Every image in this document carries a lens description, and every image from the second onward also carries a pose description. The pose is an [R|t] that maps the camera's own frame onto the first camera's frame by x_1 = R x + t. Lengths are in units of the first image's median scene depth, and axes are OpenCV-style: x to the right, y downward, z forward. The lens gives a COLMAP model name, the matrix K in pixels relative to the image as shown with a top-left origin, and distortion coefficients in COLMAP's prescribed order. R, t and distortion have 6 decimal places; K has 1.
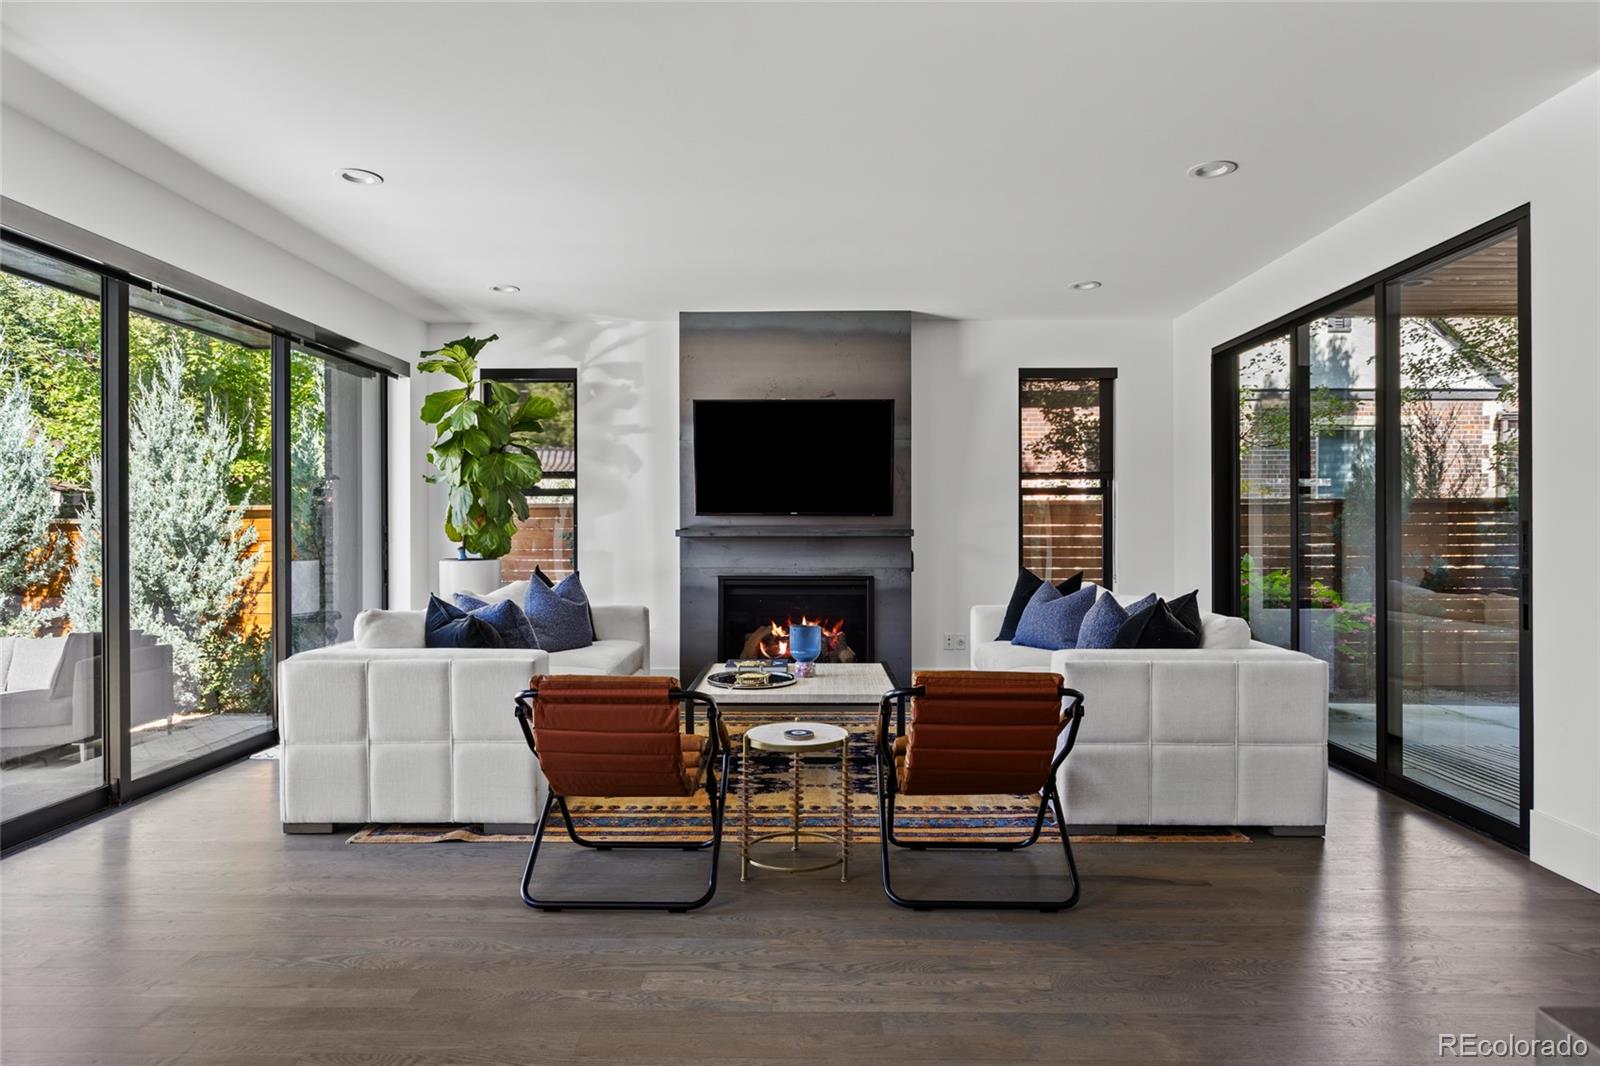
lens RADIAL K [[914.0, 0, 800.0], [0, 914.0, 533.0], [0, 0, 1]] dist [-0.003754, 0.000770]
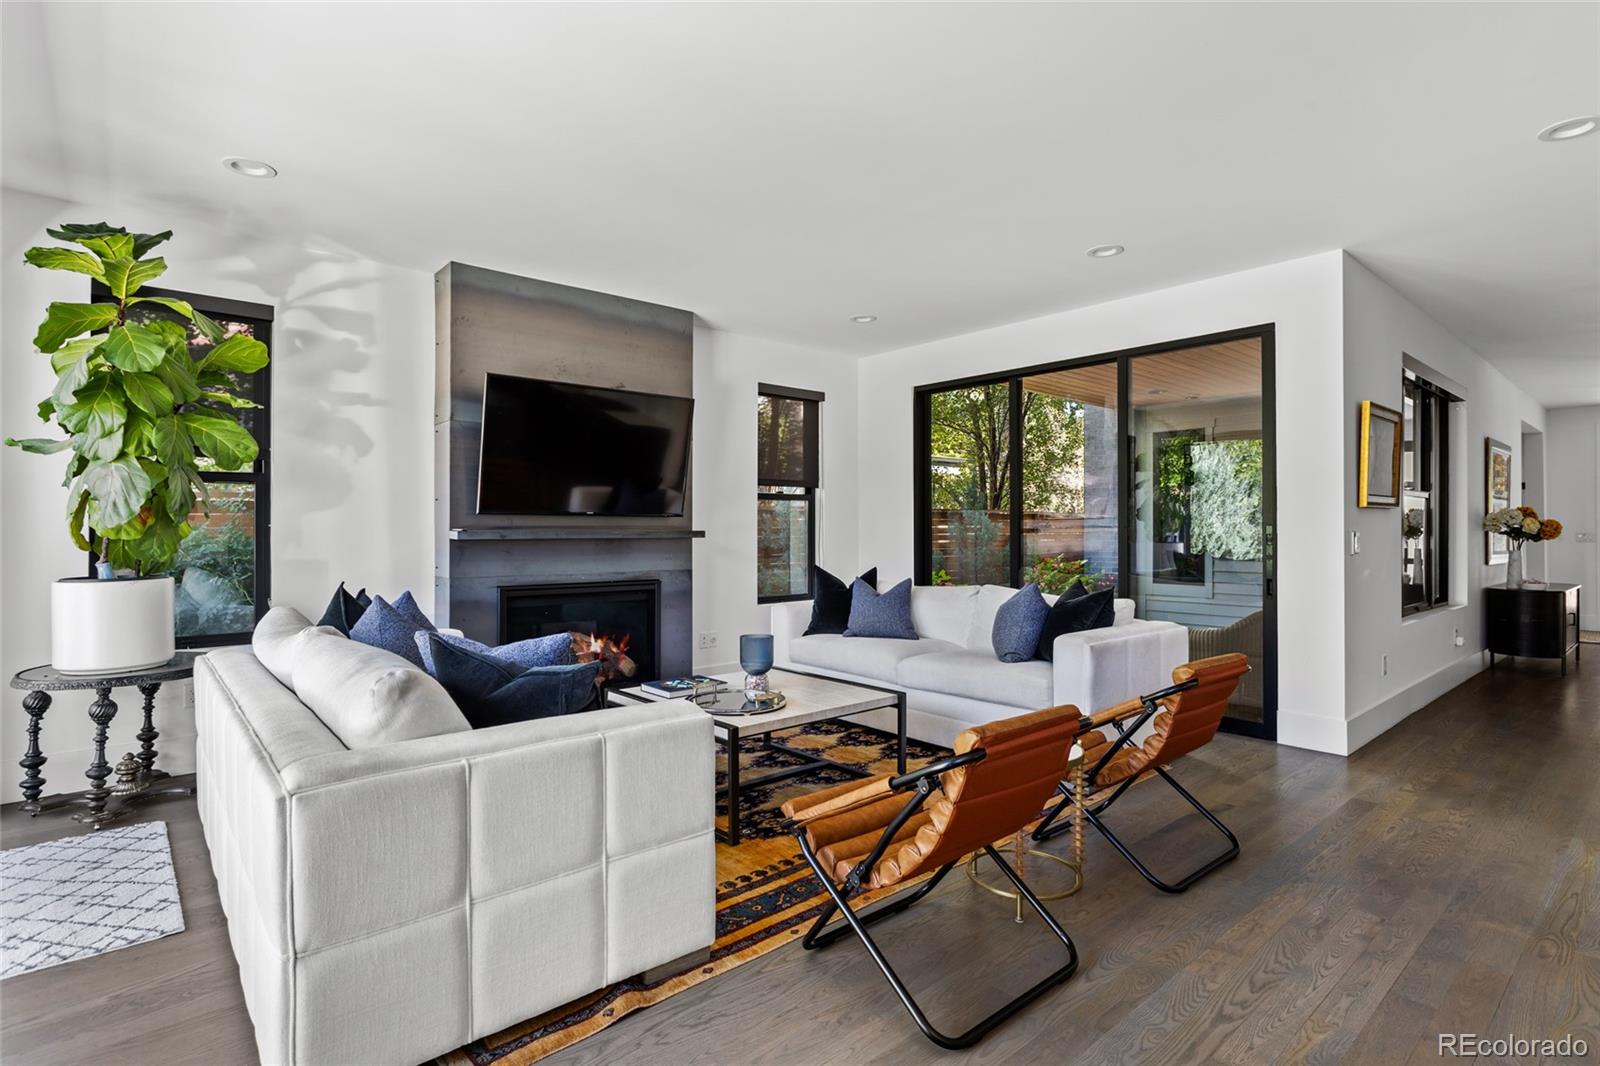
lens RADIAL K [[794.9, 0, 798.2], [0, 794.9, 526.6], [0, 0, 1]] dist [-0.025325, 0.018626]
pose [[0.744022, 0.004840, 0.668138, -0.376388], [0.001779, 0.999956, -0.009224, -0.000671], [-0.668153, 0.008051, 0.743980, 0.285076]]
